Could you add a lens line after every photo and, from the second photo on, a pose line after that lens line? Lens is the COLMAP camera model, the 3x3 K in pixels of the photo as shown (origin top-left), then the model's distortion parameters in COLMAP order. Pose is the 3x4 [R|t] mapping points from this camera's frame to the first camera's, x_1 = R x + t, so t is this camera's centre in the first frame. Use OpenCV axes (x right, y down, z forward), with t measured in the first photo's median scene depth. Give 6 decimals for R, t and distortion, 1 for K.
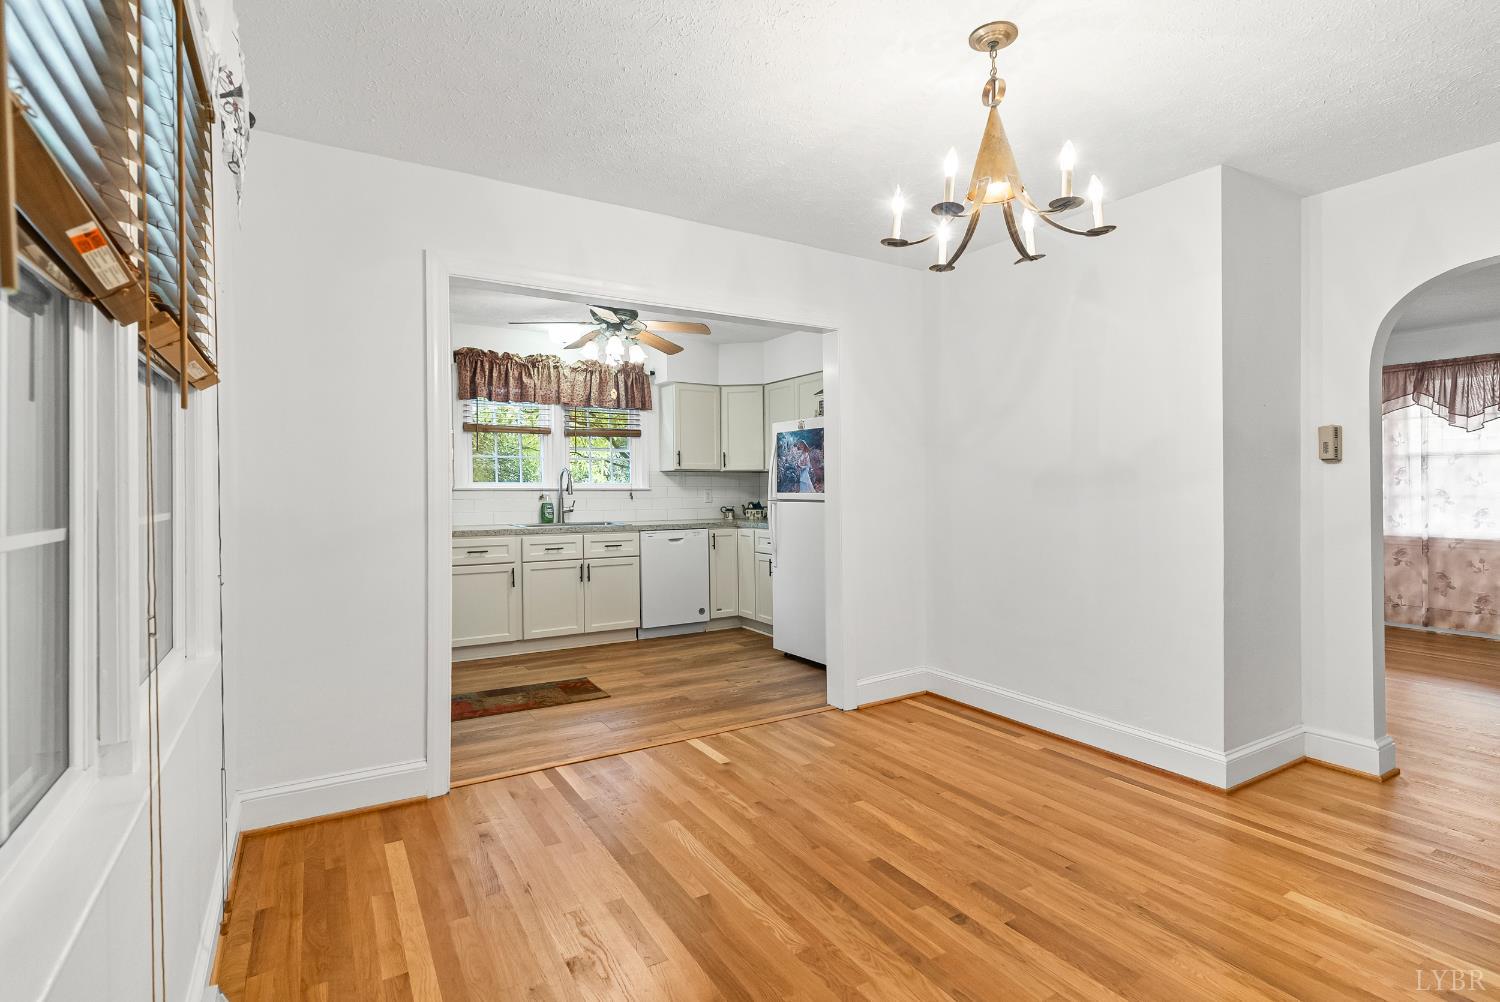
lens RADIAL K [[716.4, 0, 744.3], [0, 716.4, 487.8], [0, 0, 1]] dist [-0.001340, -0.000705]
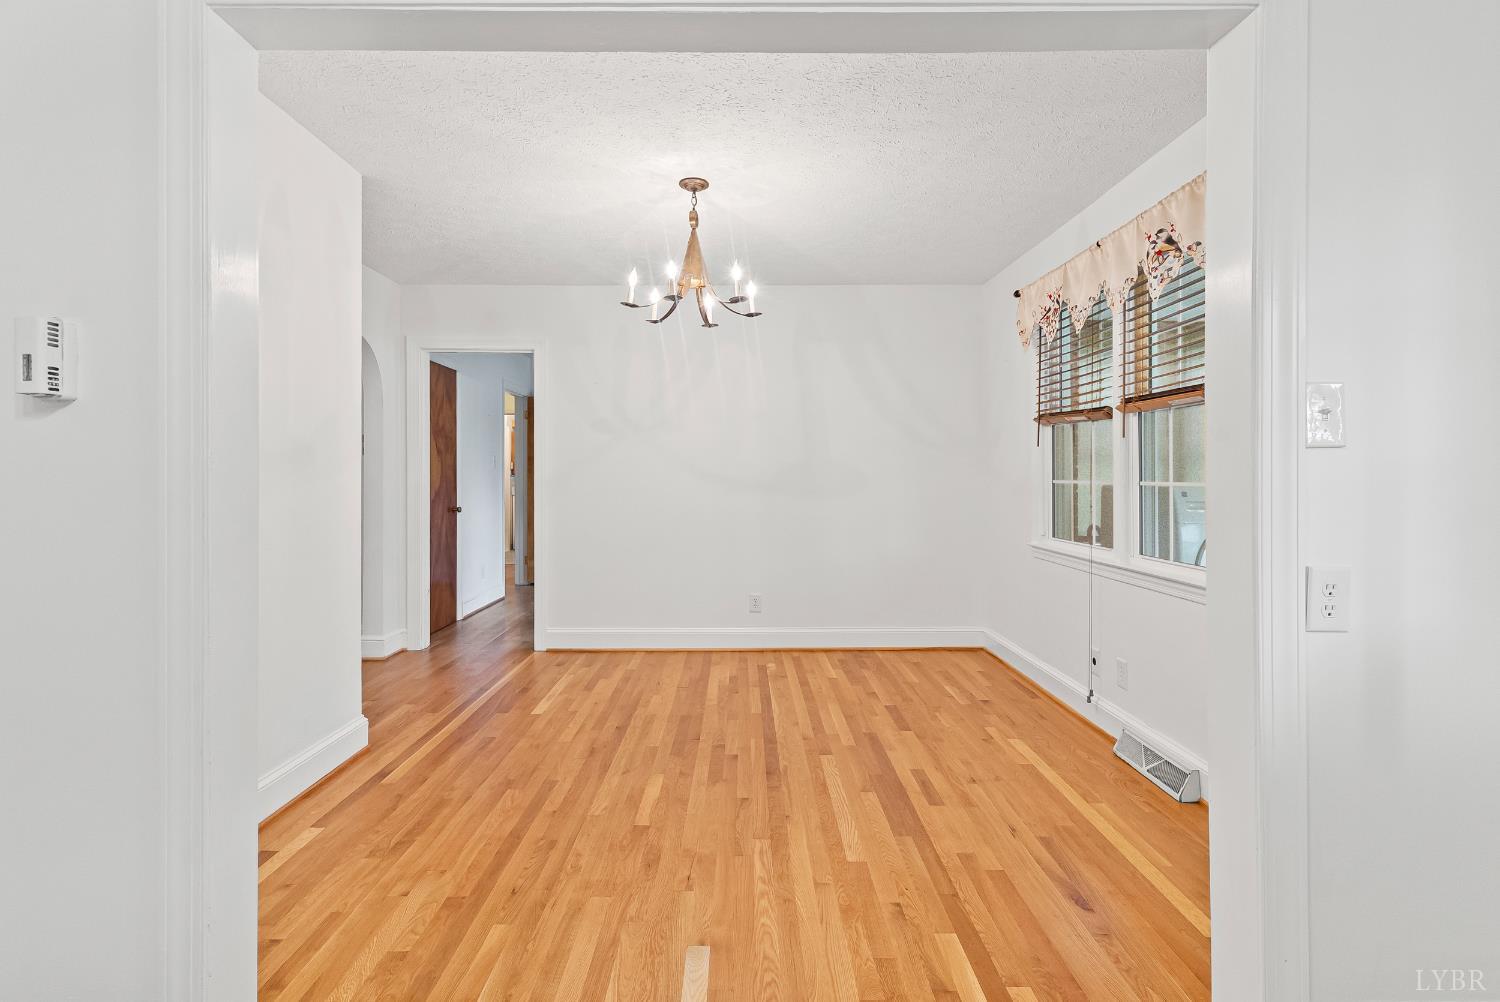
lens RADIAL K [[716.4, 0, 744.3], [0, 716.4, 487.8], [0, 0, 1]] dist [-0.001340, -0.000705]
pose [[-0.859146, -0.002192, 0.511726, -0.458122], [0.004559, 0.999918, 0.011937, 0.016196], [-0.511711, 0.012588, -0.859066, 1.933406]]
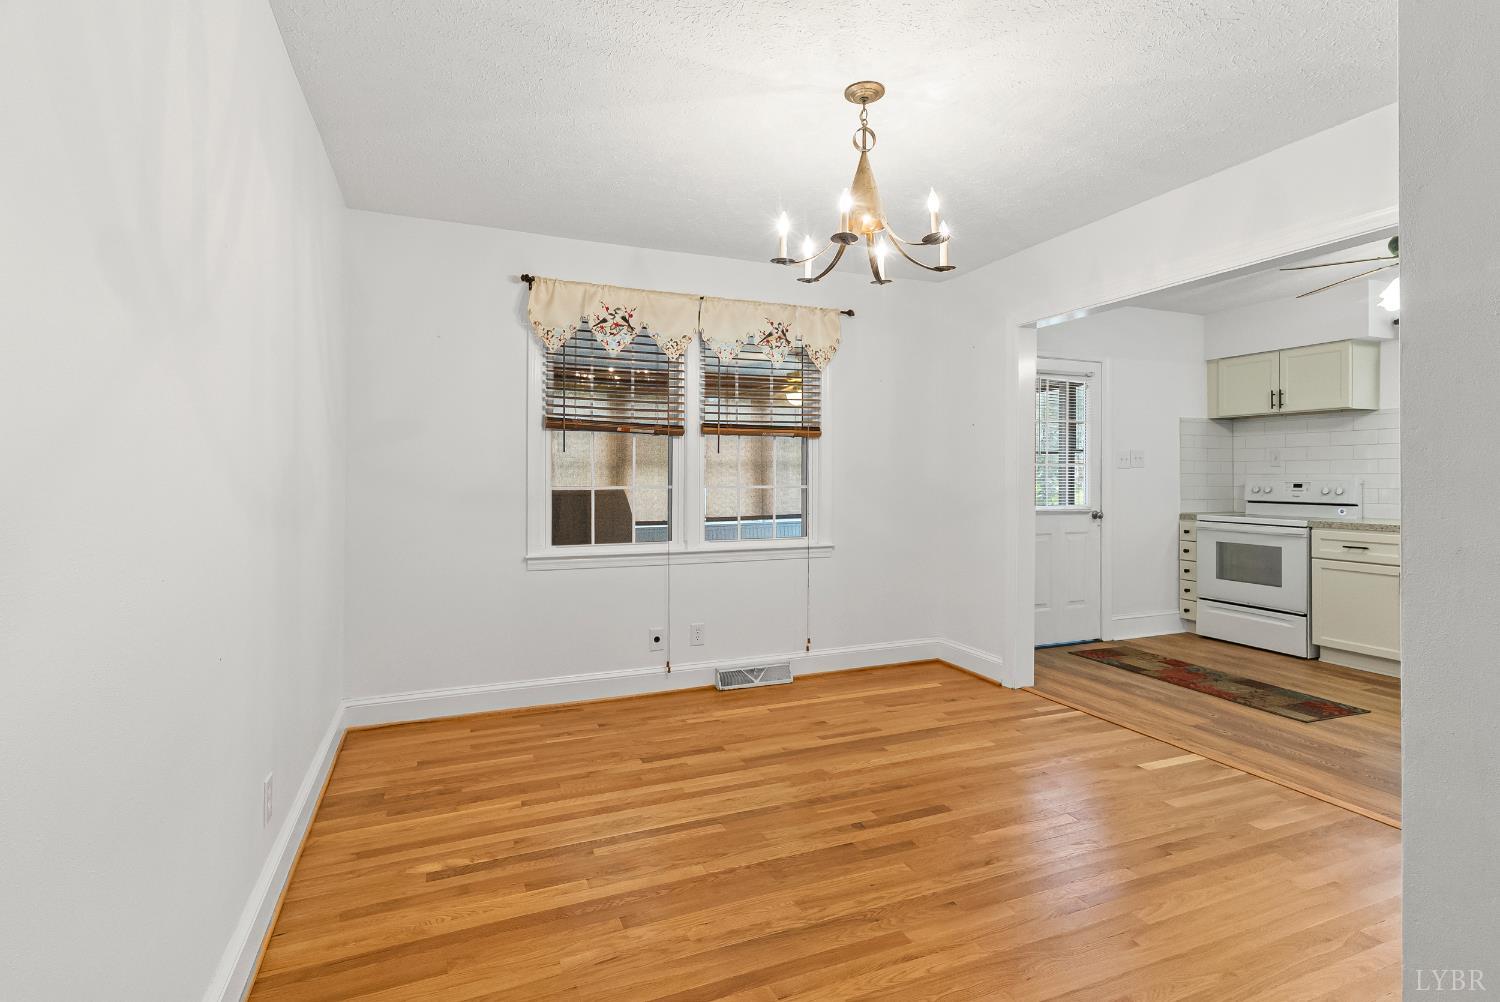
lens RADIAL K [[738.2, 0, 759.8], [0, 738.2, 469.5], [0, 0, 1]] dist [0.001911, -0.000377]
pose [[-0.142959, -0.003781, -0.989721, 1.322932], [0.000933, 0.999992, -0.003955, -0.003577], [0.989728, -0.001489, -0.142954, 0.848771]]
